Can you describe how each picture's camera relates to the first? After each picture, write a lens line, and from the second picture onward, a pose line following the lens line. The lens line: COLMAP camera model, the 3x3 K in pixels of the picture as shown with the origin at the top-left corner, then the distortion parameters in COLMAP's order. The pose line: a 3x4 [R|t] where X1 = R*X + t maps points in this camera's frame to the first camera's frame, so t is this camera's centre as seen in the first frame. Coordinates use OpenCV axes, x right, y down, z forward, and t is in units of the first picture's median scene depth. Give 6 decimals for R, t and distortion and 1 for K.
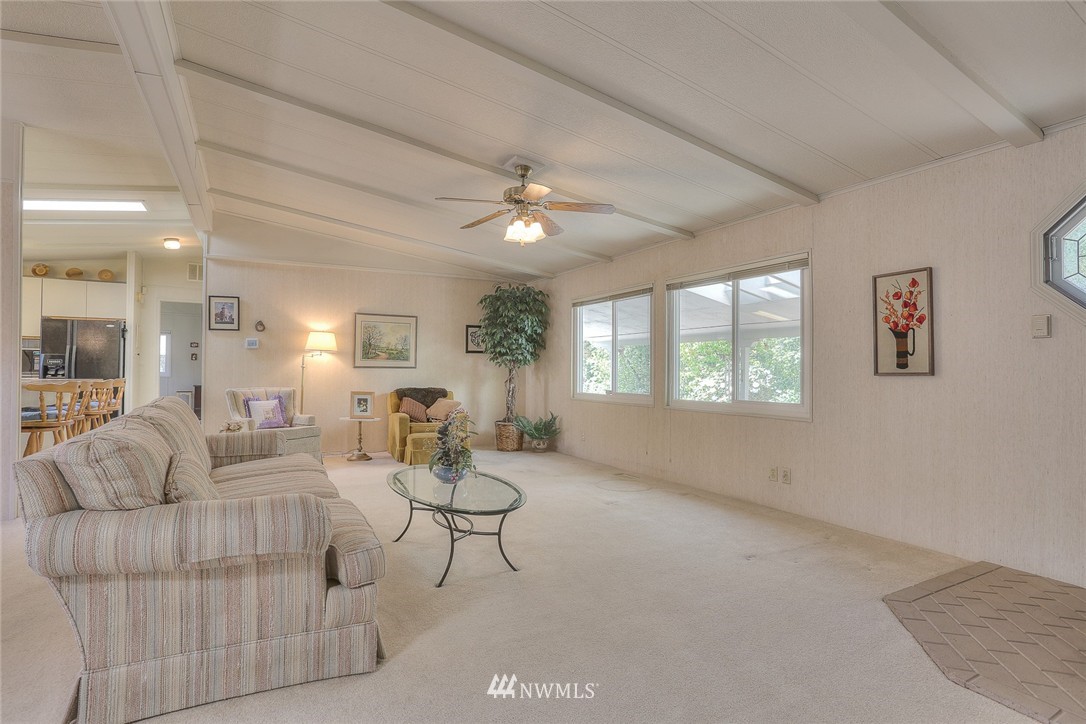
lens RADIAL K [[532.9, 0, 543.0], [0, 532.9, 362.0], [0, 0, 1]] dist [-0.000679, 0.000021]
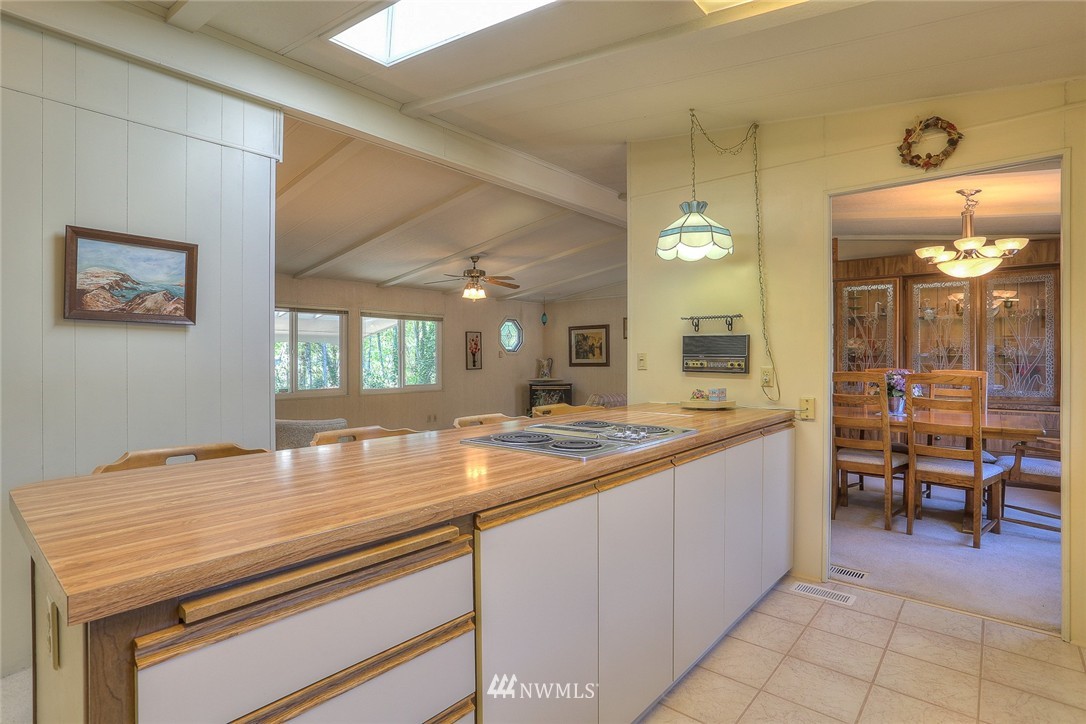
lens RADIAL K [[532.9, 0, 543.0], [0, 532.9, 362.0], [0, 0, 1]] dist [-0.000679, 0.000021]
pose [[-0.288365, -0.006996, 0.957495, -1.883850], [-0.011853, 0.999923, 0.003736, -0.025417], [-0.957447, -0.010272, -0.288426, 1.324400]]
